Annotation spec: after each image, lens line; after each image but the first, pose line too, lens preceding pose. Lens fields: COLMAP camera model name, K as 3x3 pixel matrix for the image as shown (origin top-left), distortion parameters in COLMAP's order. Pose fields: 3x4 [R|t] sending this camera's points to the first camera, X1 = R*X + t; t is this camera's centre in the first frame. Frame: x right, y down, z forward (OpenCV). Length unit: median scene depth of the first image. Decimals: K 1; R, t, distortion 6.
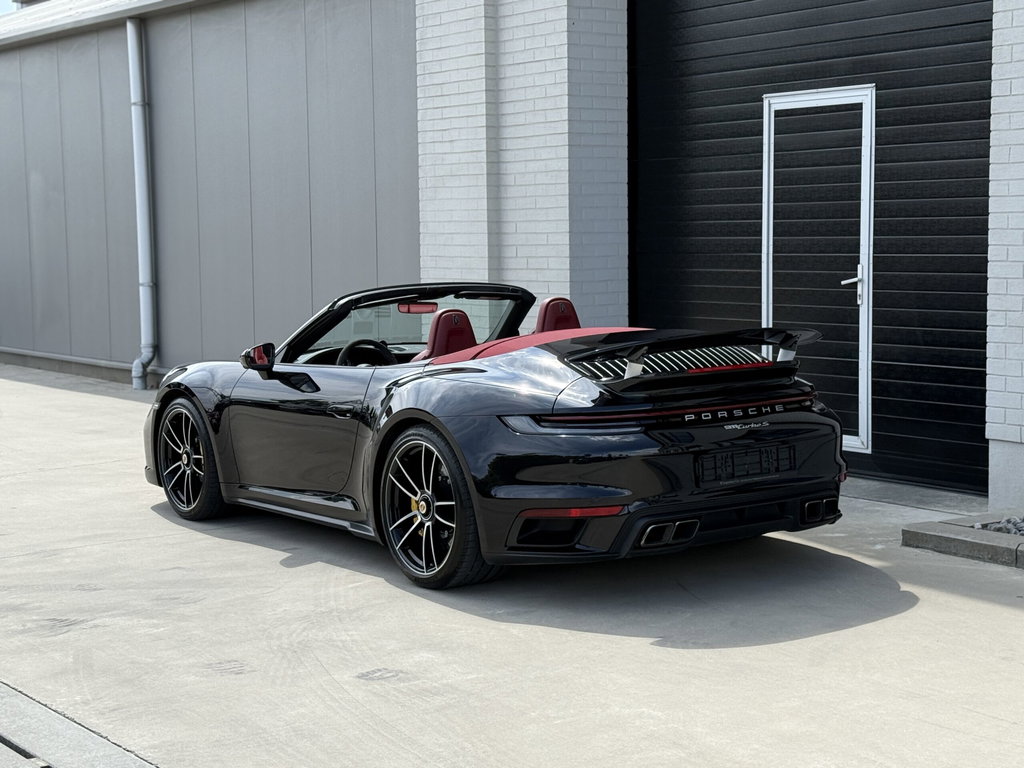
lens RADIAL K [[1793.4, 0, 506.3], [0, 1793.4, 385.4], [0, 0, 1]] dist [0.147309, 0.000000]
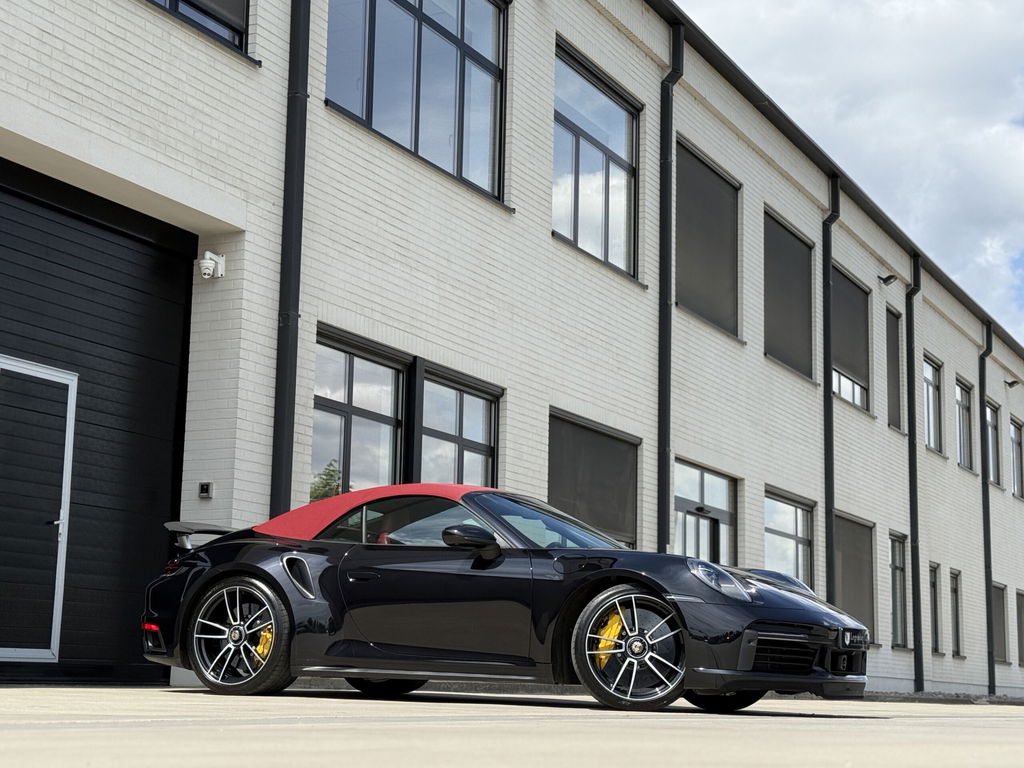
lens RADIAL K [[1747.7, 0, 520.2], [0, 1747.7, 383.8], [0, 0, 1]] dist [0.165142, 0.000000]
pose [[-0.469759, 0.152273, 0.869563, -1.044706], [0.061029, 0.988256, -0.140089, 0.038954], [-0.880683, -0.012740, -0.473535, 1.304646]]
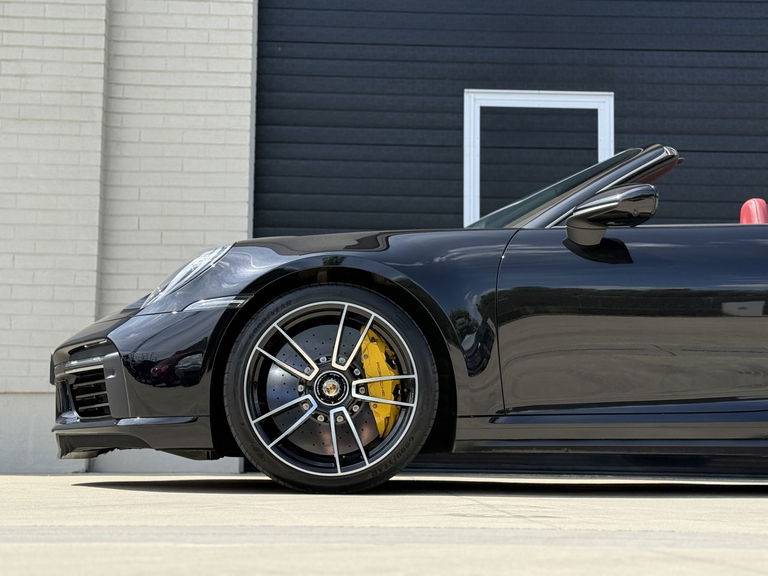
lens RADIAL K [[1345.1, 0, 378.1], [0, 1345.1, 283.8], [0, 0, 1]] dist [0.147309, 0.000000]
pose [[0.552872, 0.129978, 0.823066, -0.499231], [0.052203, 0.980416, -0.189893, 0.083597], [-0.831629, 0.147953, 0.535259, 0.697914]]
